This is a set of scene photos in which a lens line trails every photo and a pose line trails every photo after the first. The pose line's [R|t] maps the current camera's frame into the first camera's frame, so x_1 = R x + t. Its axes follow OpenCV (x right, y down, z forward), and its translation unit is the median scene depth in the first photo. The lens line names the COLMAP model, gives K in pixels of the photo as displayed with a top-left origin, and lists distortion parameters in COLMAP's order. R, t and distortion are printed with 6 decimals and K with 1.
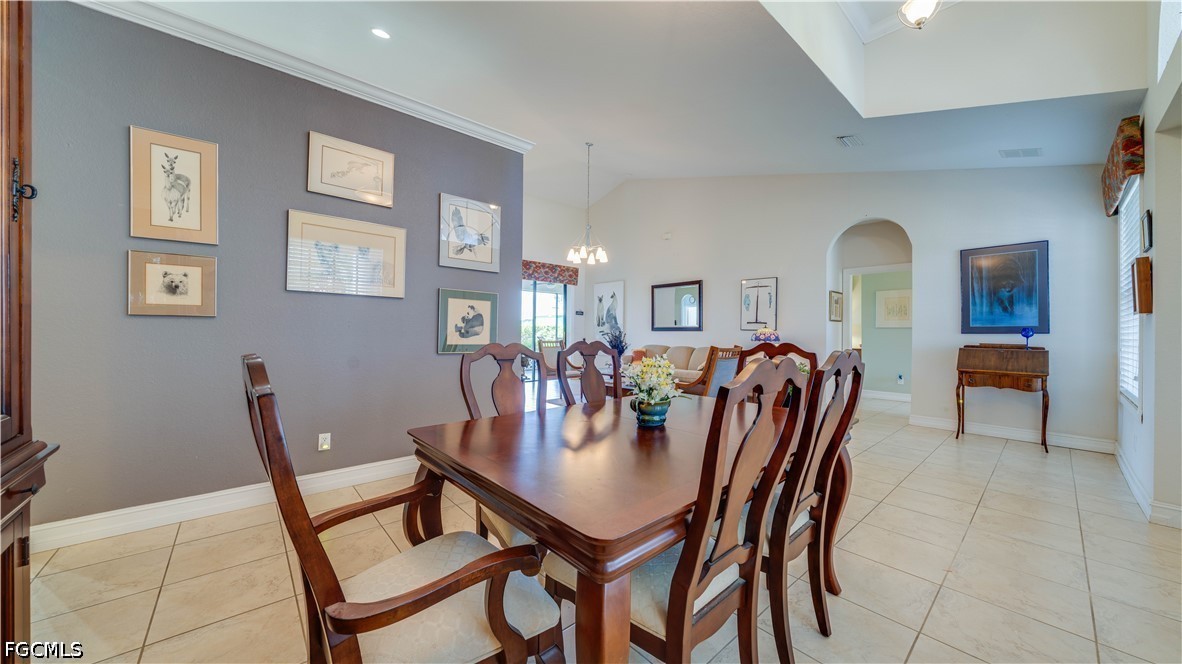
lens RADIAL K [[406.0, 0, 587.1], [0, 406.0, 334.6], [0, 0, 1]] dist [0.000900, 0.000085]
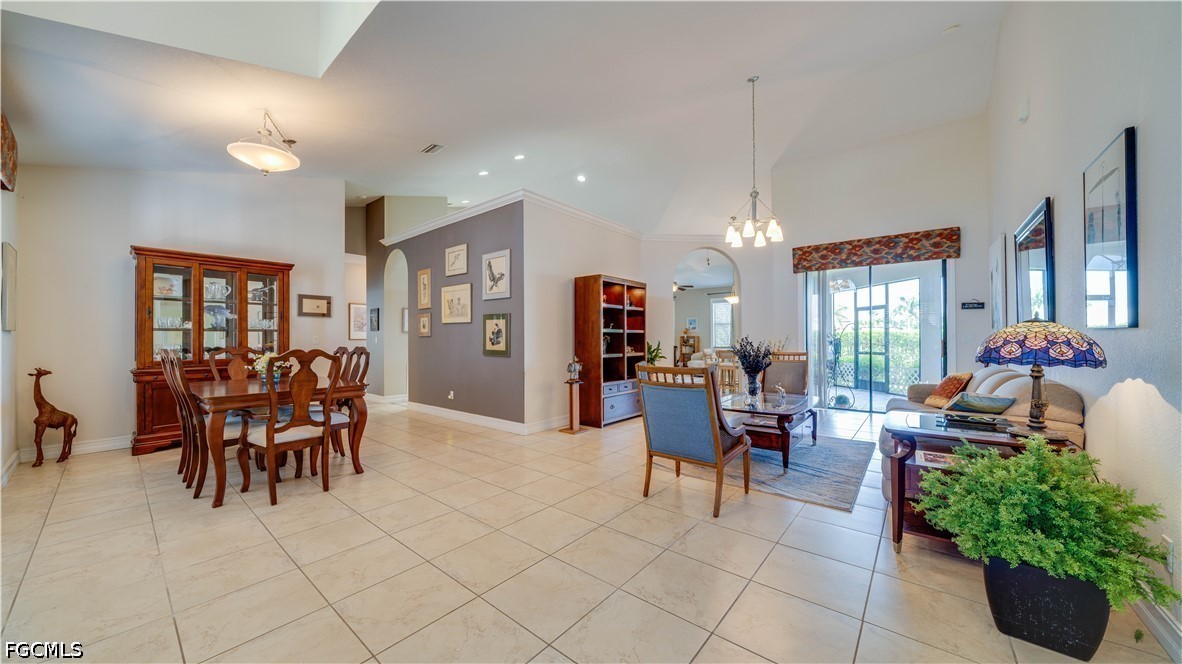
lens RADIAL K [[406.0, 0, 587.1], [0, 406.0, 334.6], [0, 0, 1]] dist [0.000900, 0.000085]
pose [[0.157614, -0.022536, -0.987244, 1.174443], [-0.003050, 0.999724, -0.023308, 0.001502], [0.987496, 0.006685, 0.157502, 1.061730]]
